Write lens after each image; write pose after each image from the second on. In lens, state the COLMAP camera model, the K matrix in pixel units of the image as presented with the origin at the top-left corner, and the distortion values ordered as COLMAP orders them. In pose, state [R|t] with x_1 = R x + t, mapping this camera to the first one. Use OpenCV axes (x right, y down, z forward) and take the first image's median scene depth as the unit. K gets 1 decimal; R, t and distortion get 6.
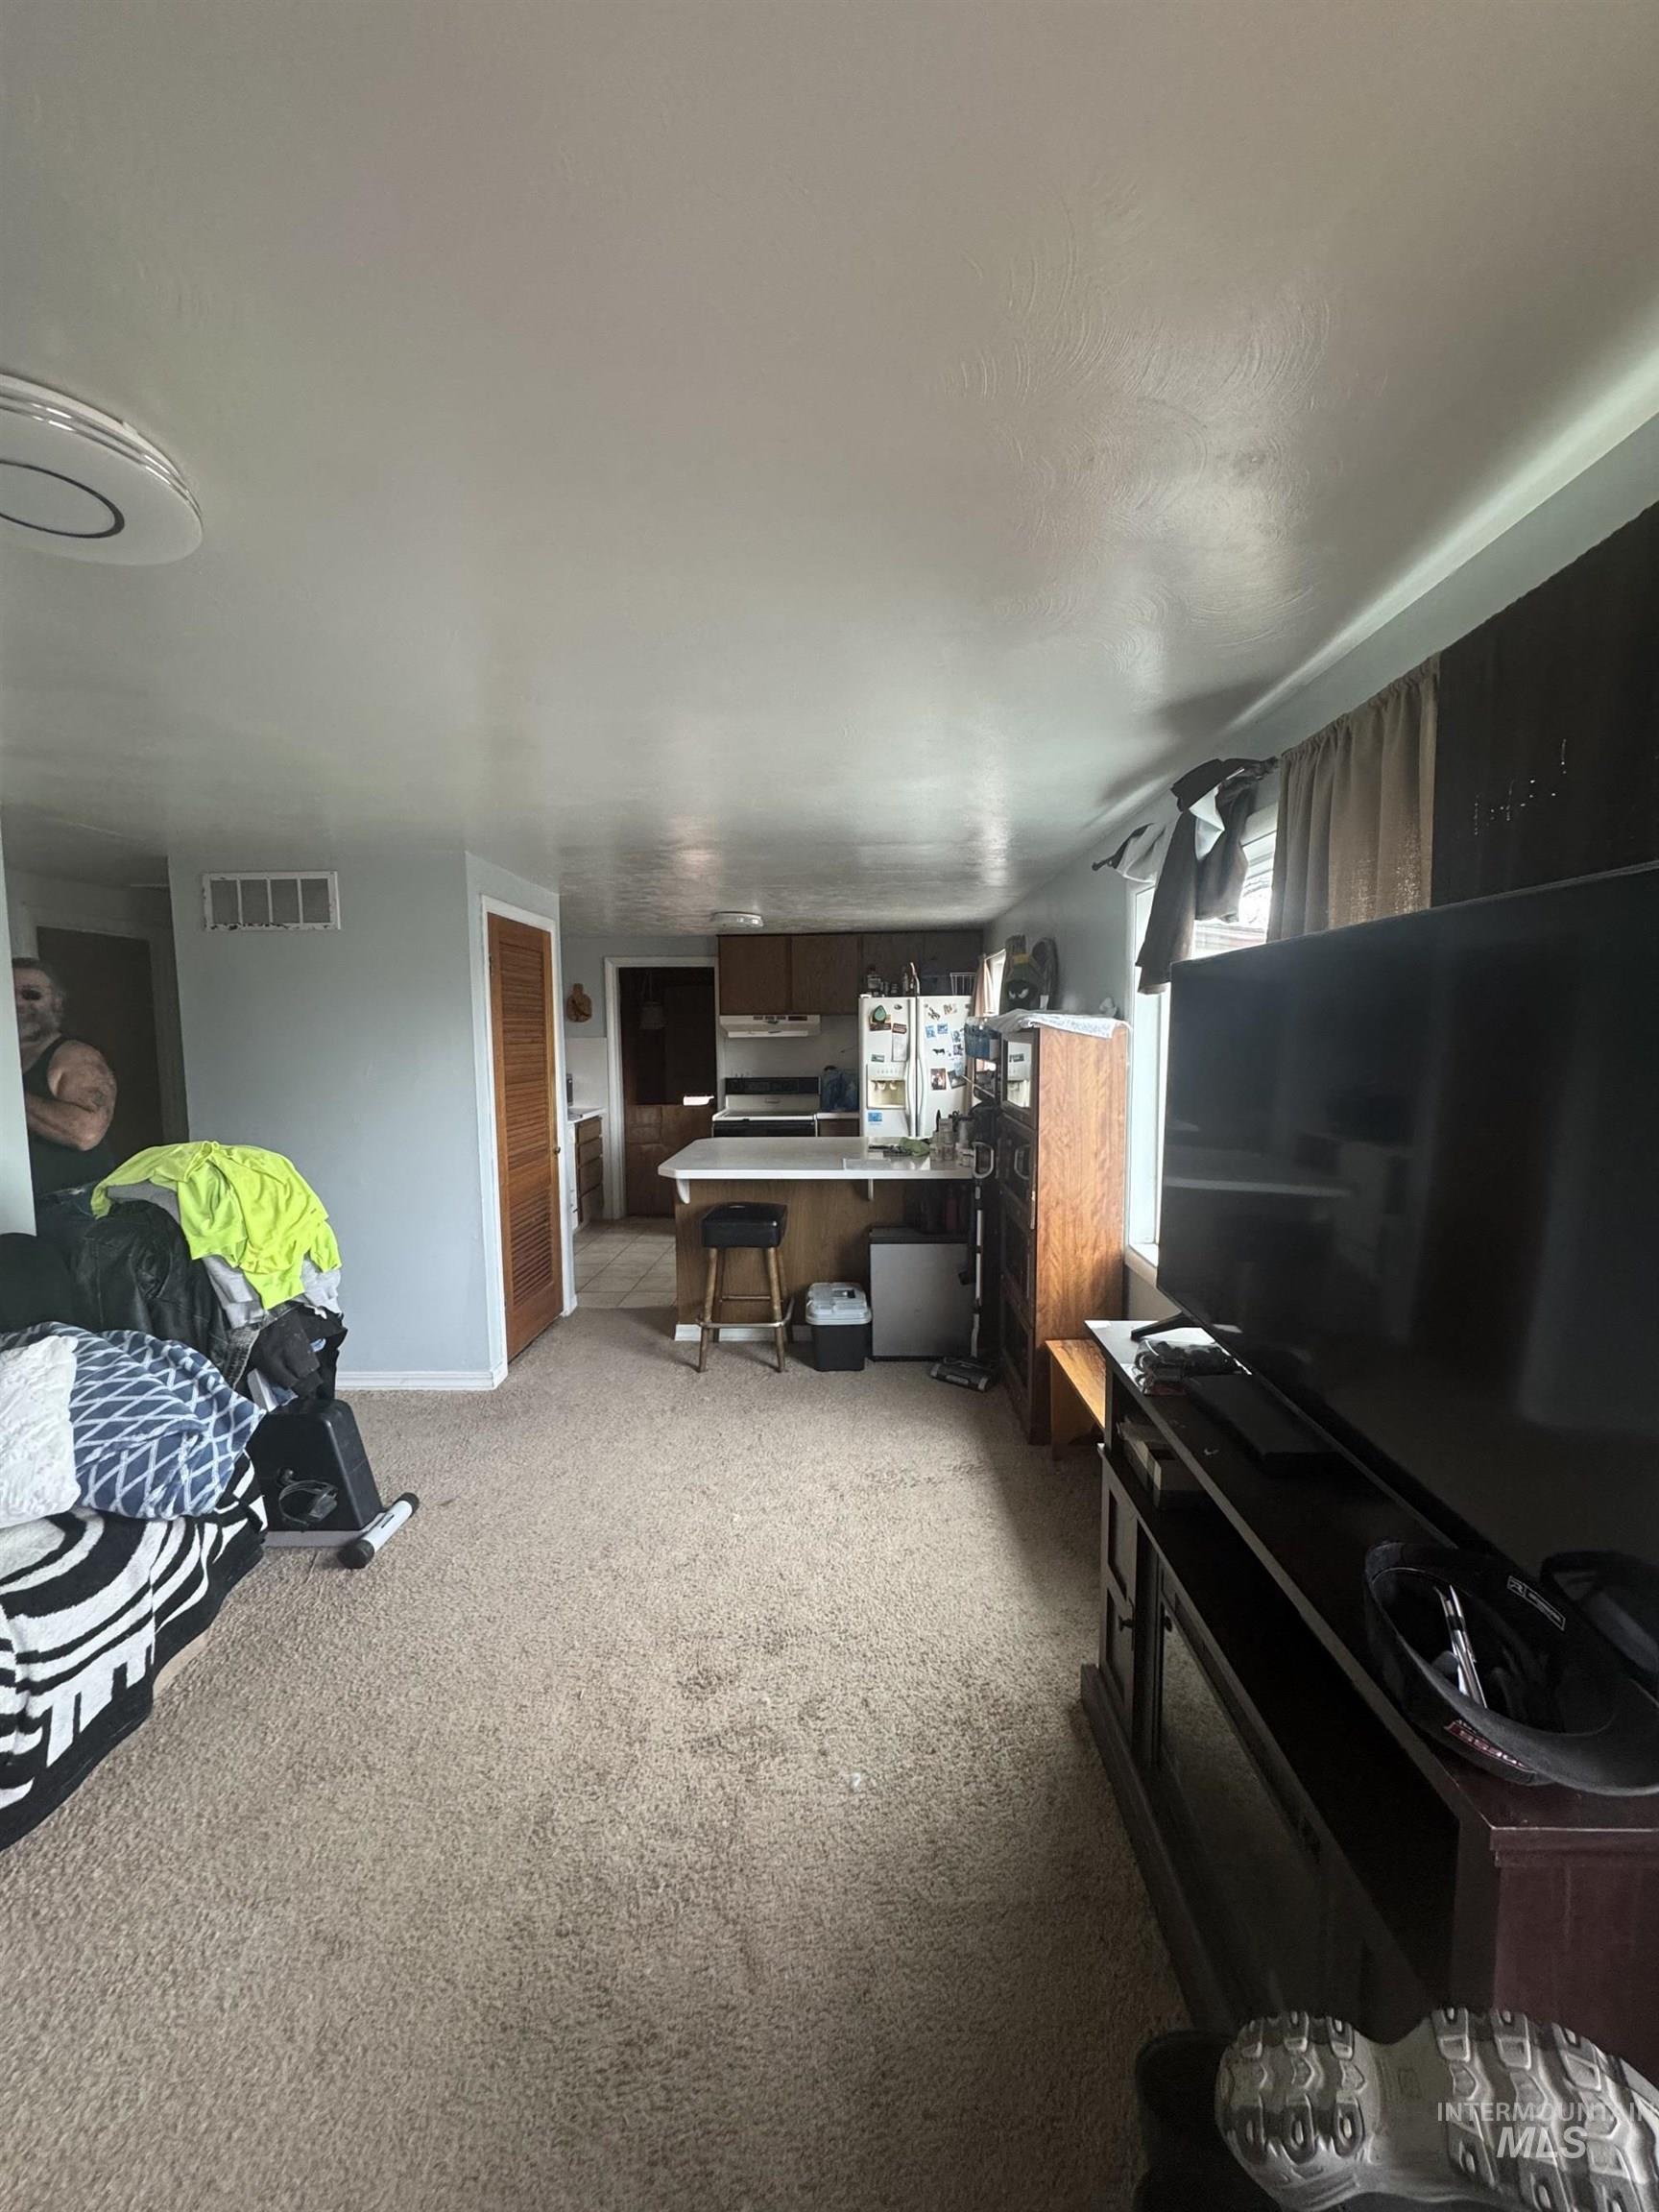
lens RADIAL K [[879.6, 0, 836.1], [0, 879.6, 1099.1], [0, 0, 1]] dist [-0.003340, 0.000625]
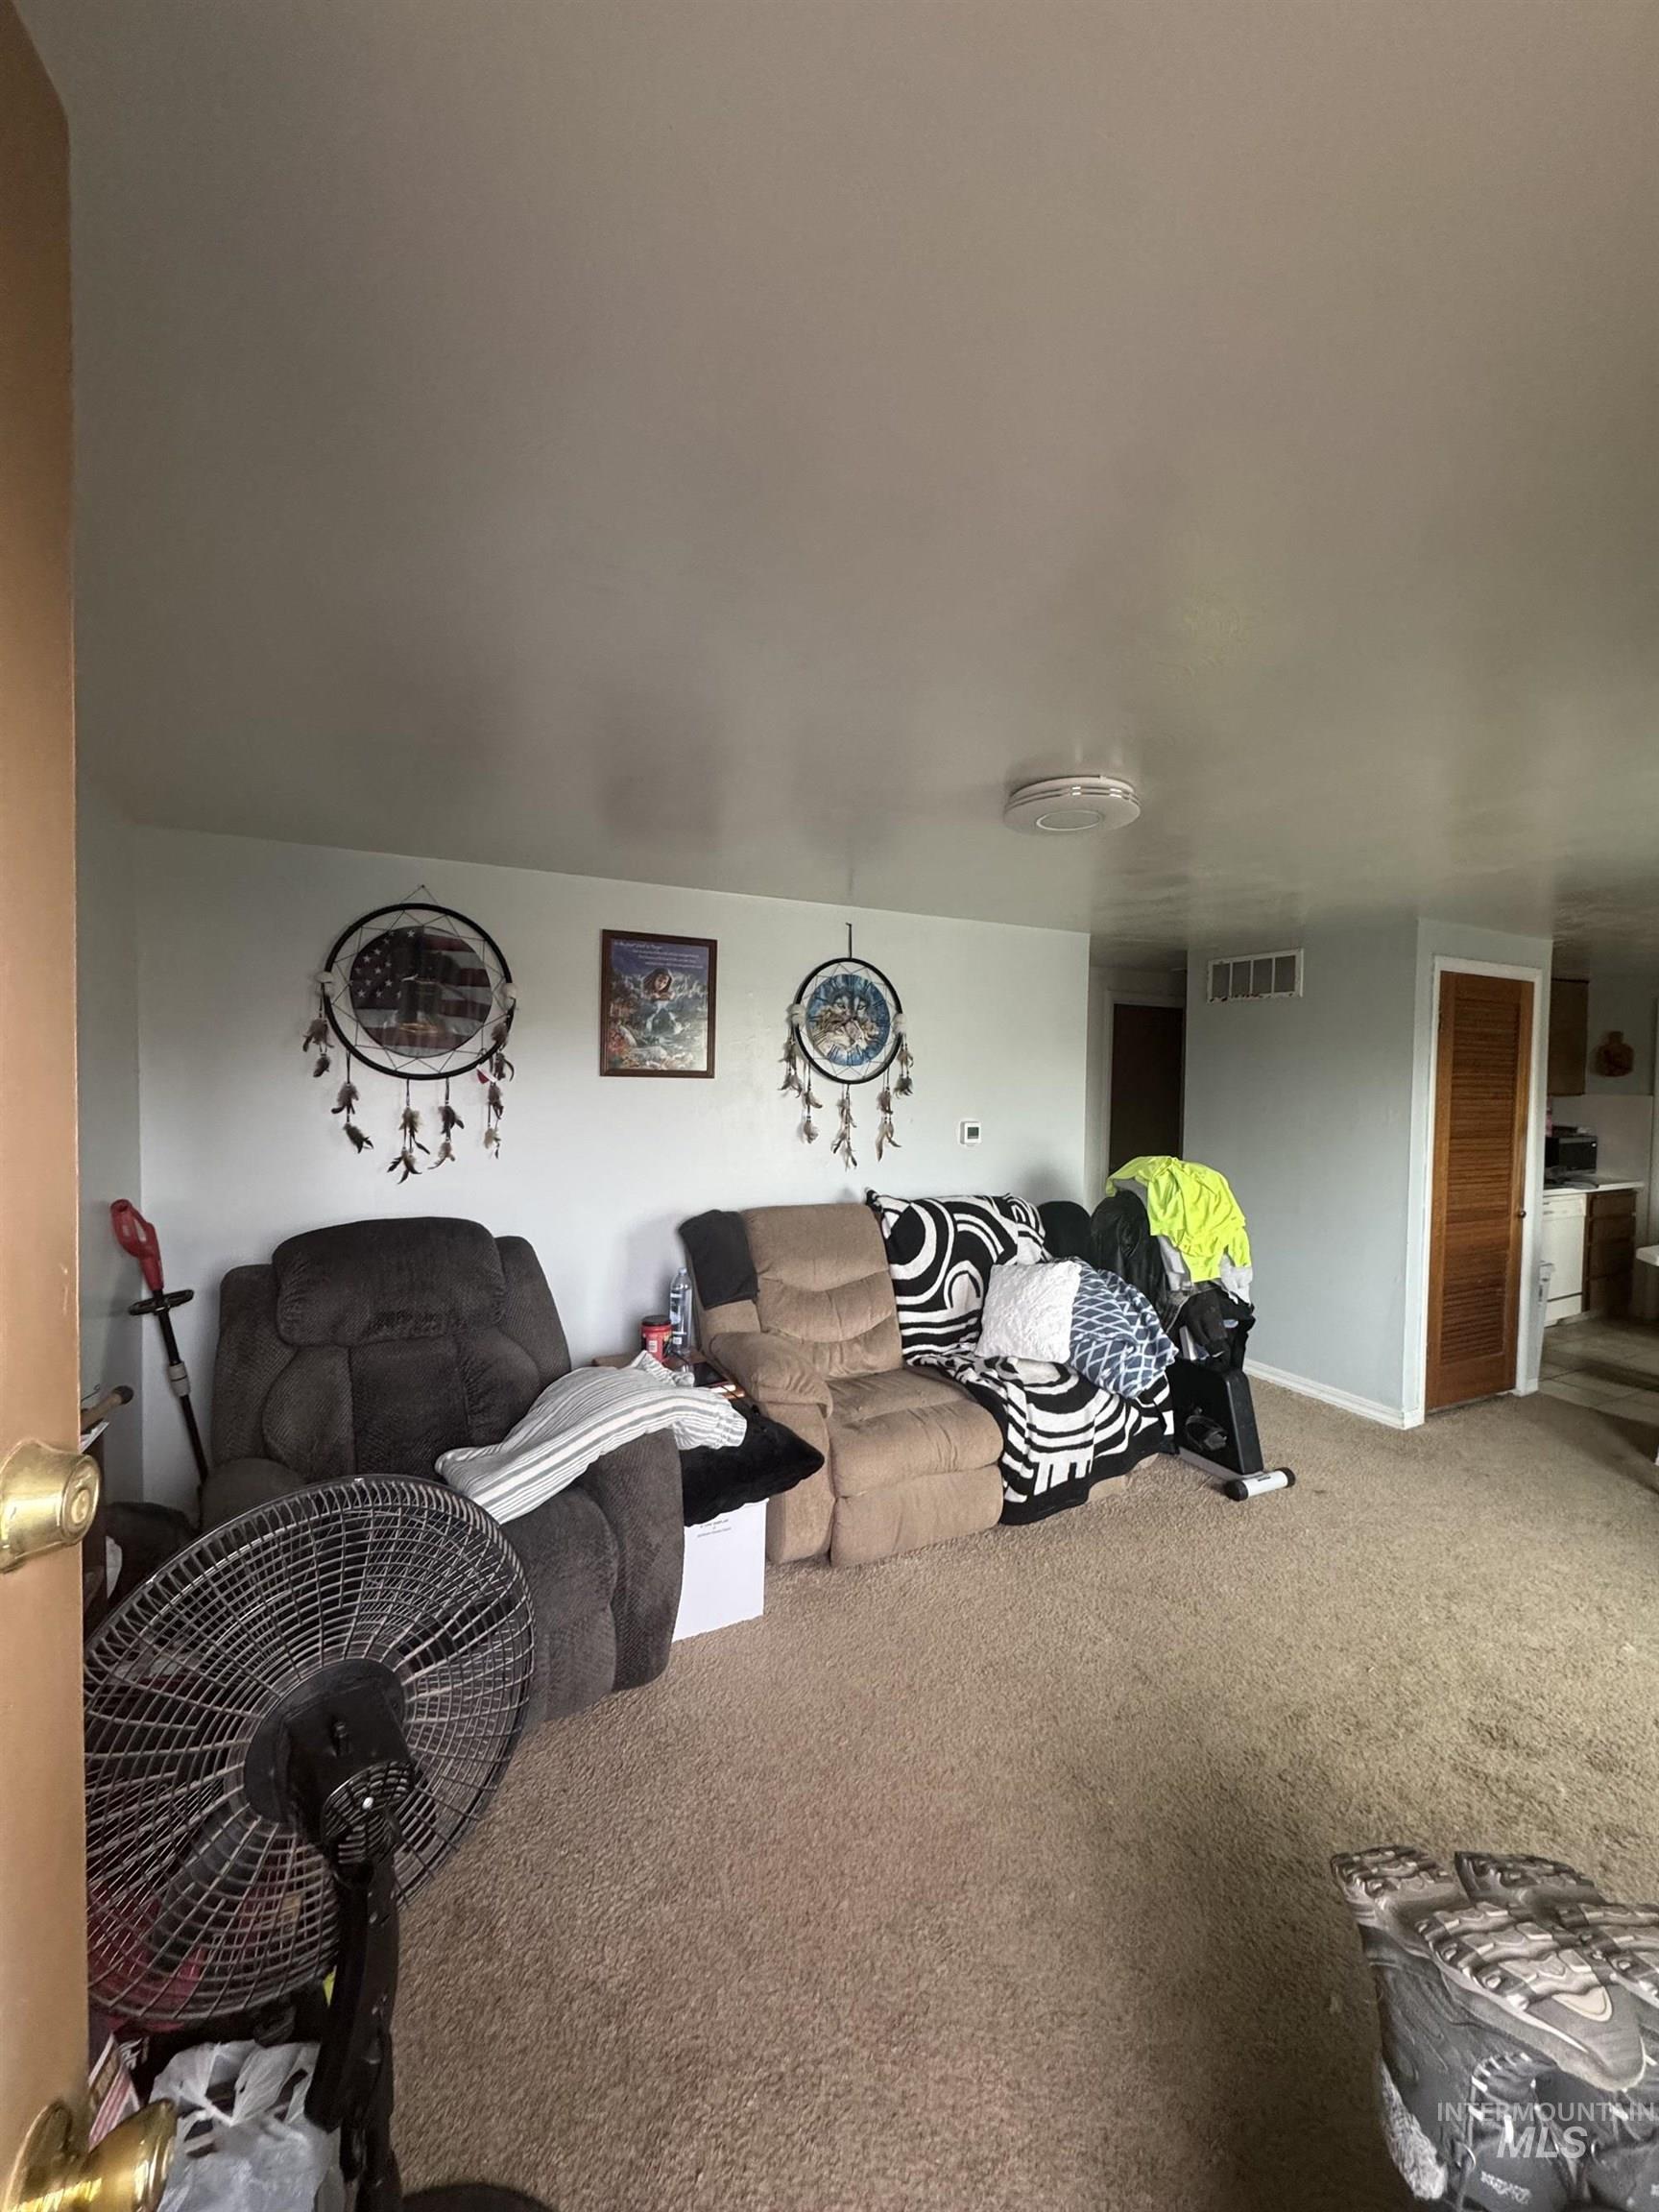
lens RADIAL K [[879.6, 0, 829.0], [0, 879.6, 1103.6], [0, 0, 1]] dist [-0.003340, 0.000625]
pose [[0.470075, 0.050365, -0.881188, 0.309835], [-0.091609, 0.995763, 0.008044, 0.002164], [0.877859, 0.076943, 0.472697, -0.188425]]
